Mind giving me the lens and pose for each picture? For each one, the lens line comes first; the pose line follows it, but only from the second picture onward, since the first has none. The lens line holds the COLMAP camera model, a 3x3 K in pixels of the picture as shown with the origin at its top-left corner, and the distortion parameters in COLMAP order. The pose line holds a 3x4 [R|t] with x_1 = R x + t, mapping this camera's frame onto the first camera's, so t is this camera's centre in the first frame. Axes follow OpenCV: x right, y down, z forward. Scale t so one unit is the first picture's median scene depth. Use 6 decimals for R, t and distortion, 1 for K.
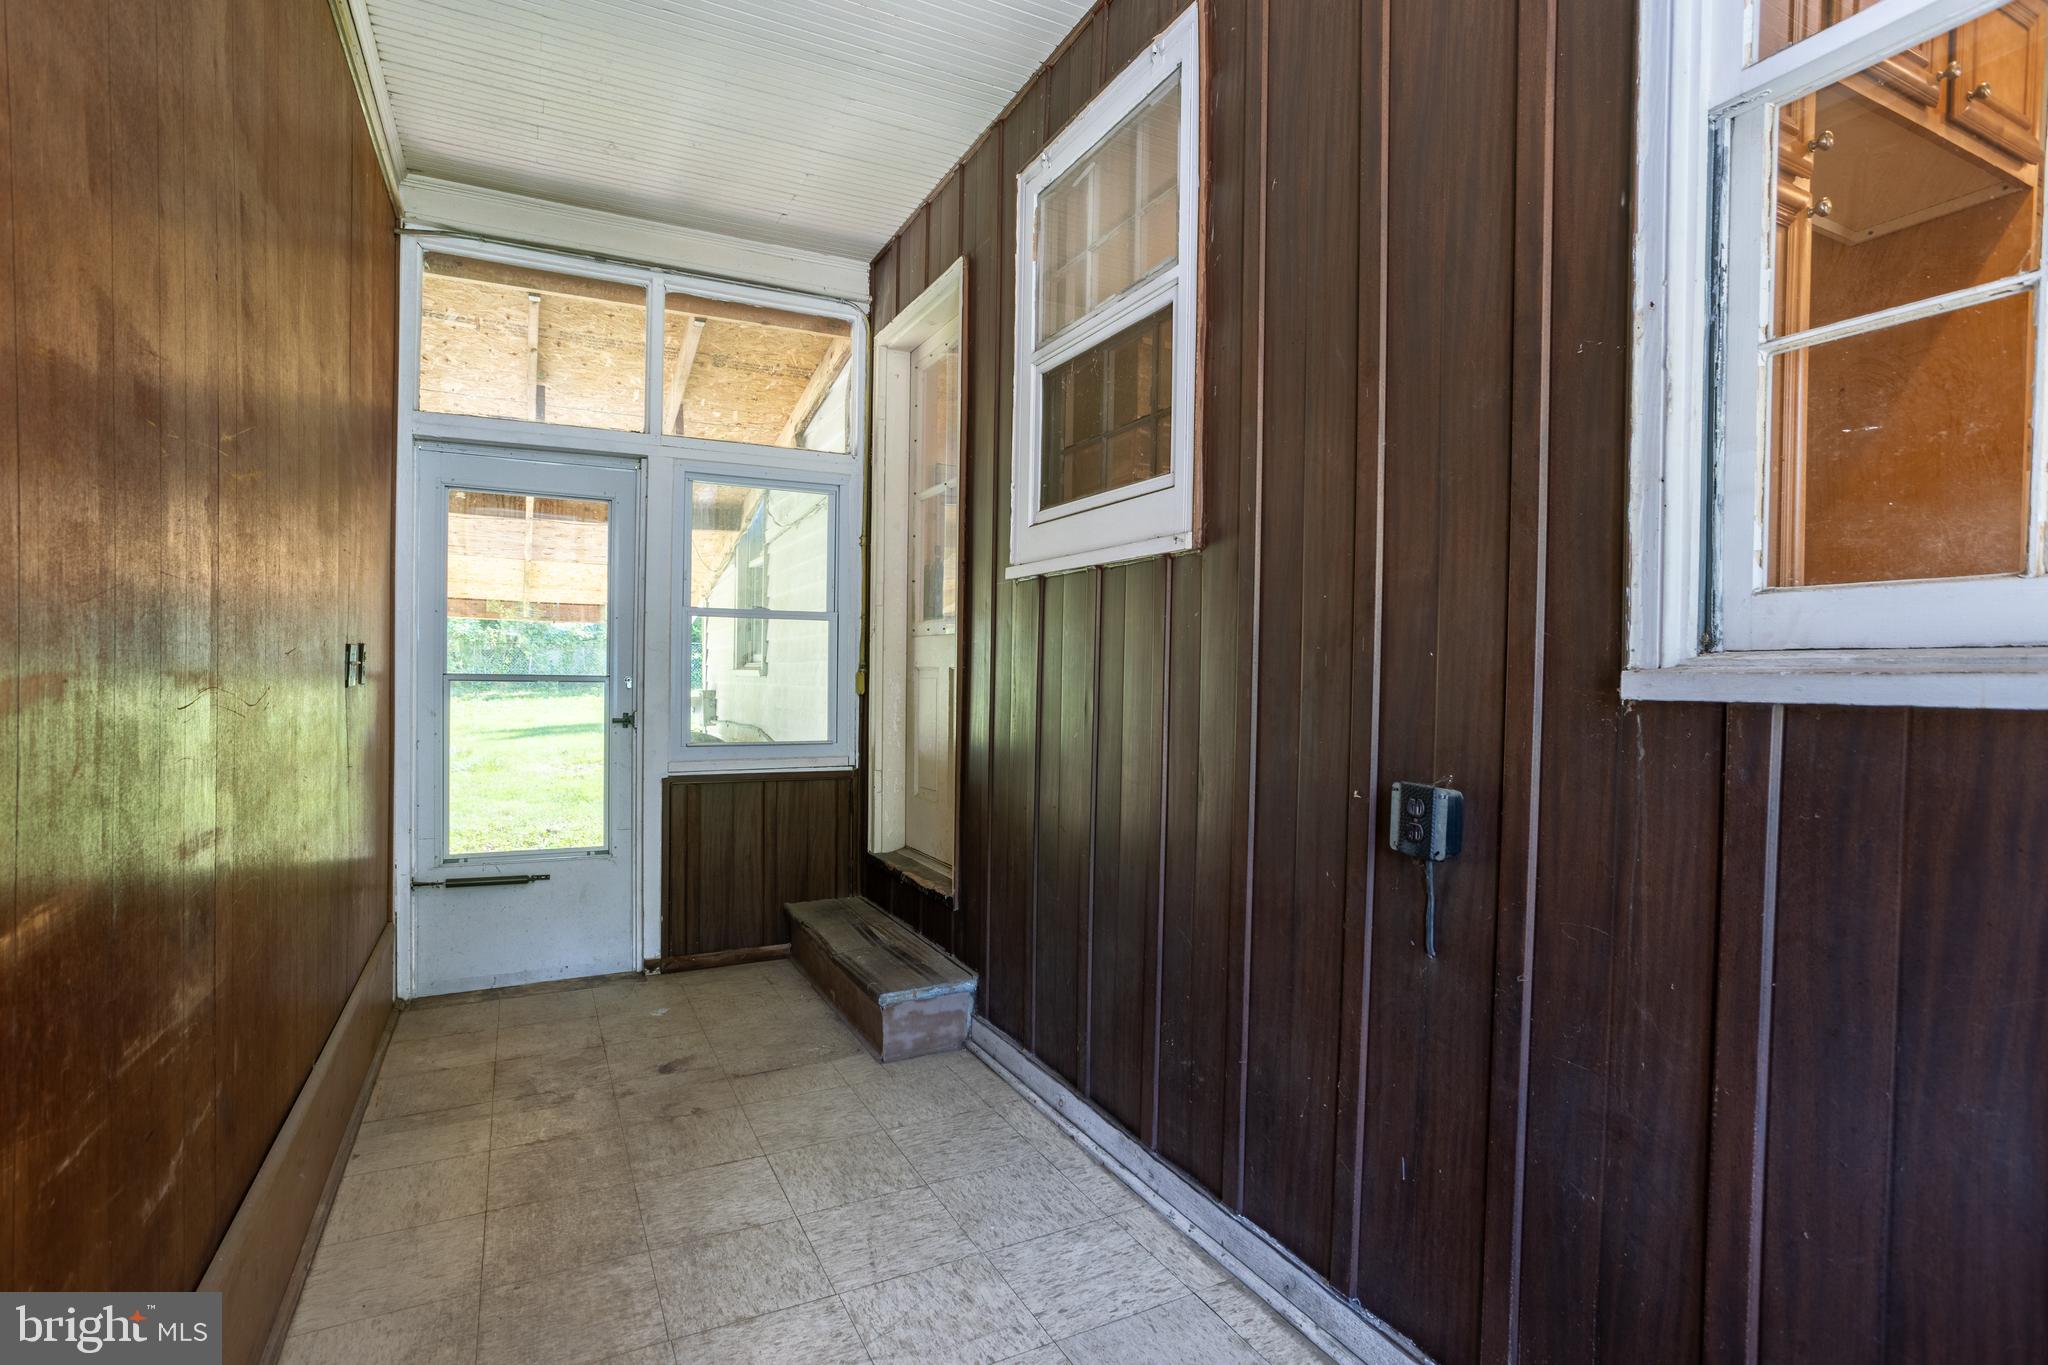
lens RADIAL K [[1005.7, 0, 1025.8], [0, 1005.7, 686.7], [0, 0, 1]] dist [-0.058216, 0.029985]
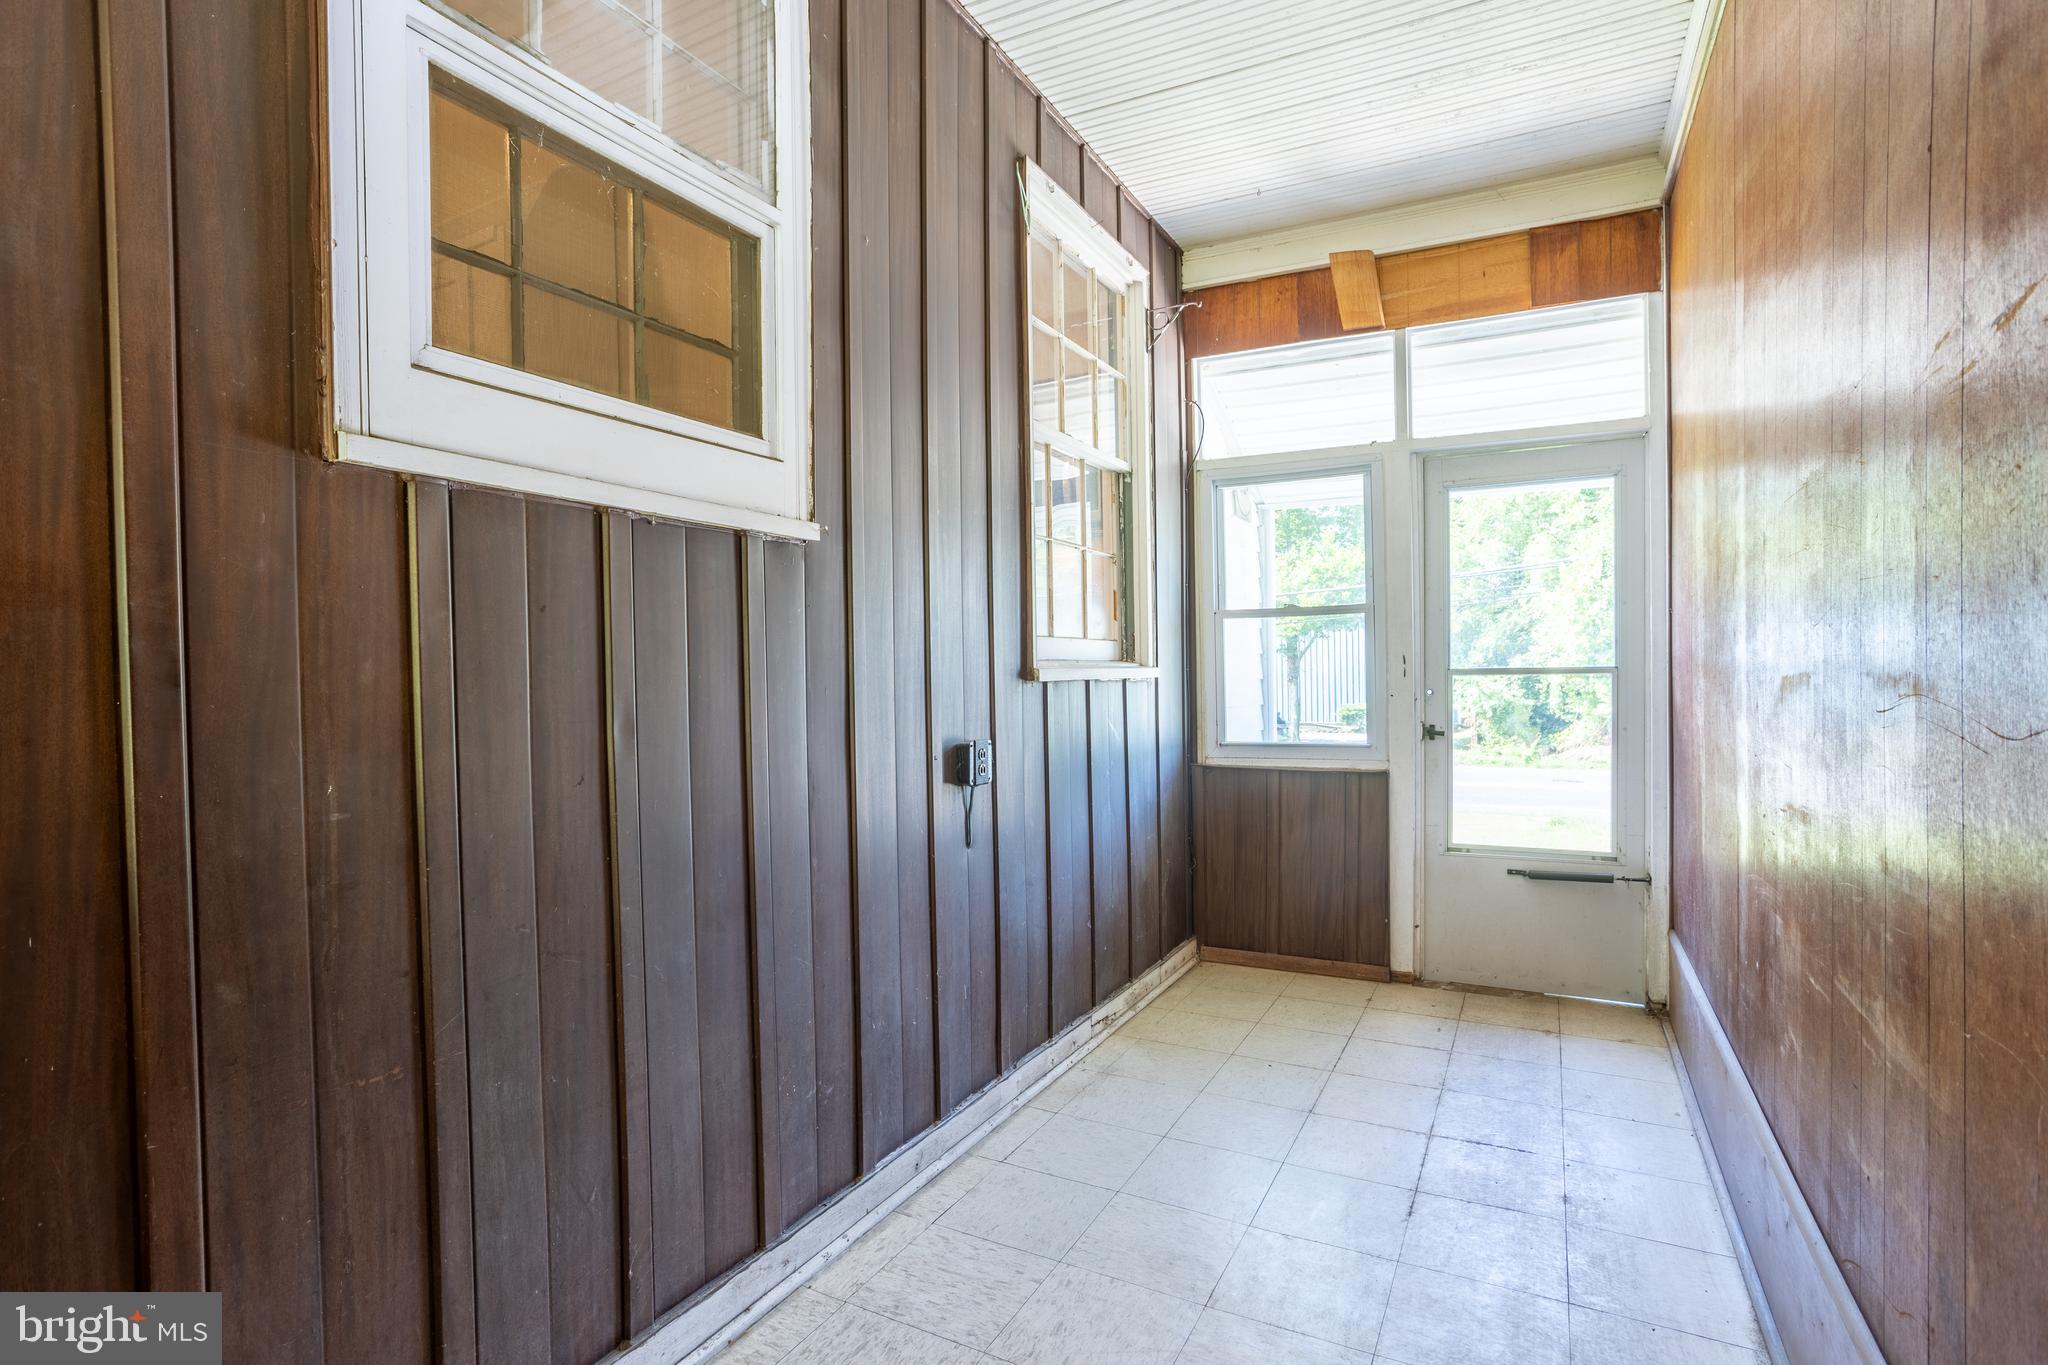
lens RADIAL K [[1005.7, 0, 1025.8], [0, 1005.7, 686.7], [0, 0, 1]] dist [-0.058216, 0.029985]
pose [[-0.584991, -0.014871, 0.810904, -0.753794], [0.015256, 0.999453, 0.029335, -0.028009], [-0.810896, 0.029532, -0.584444, 1.465016]]
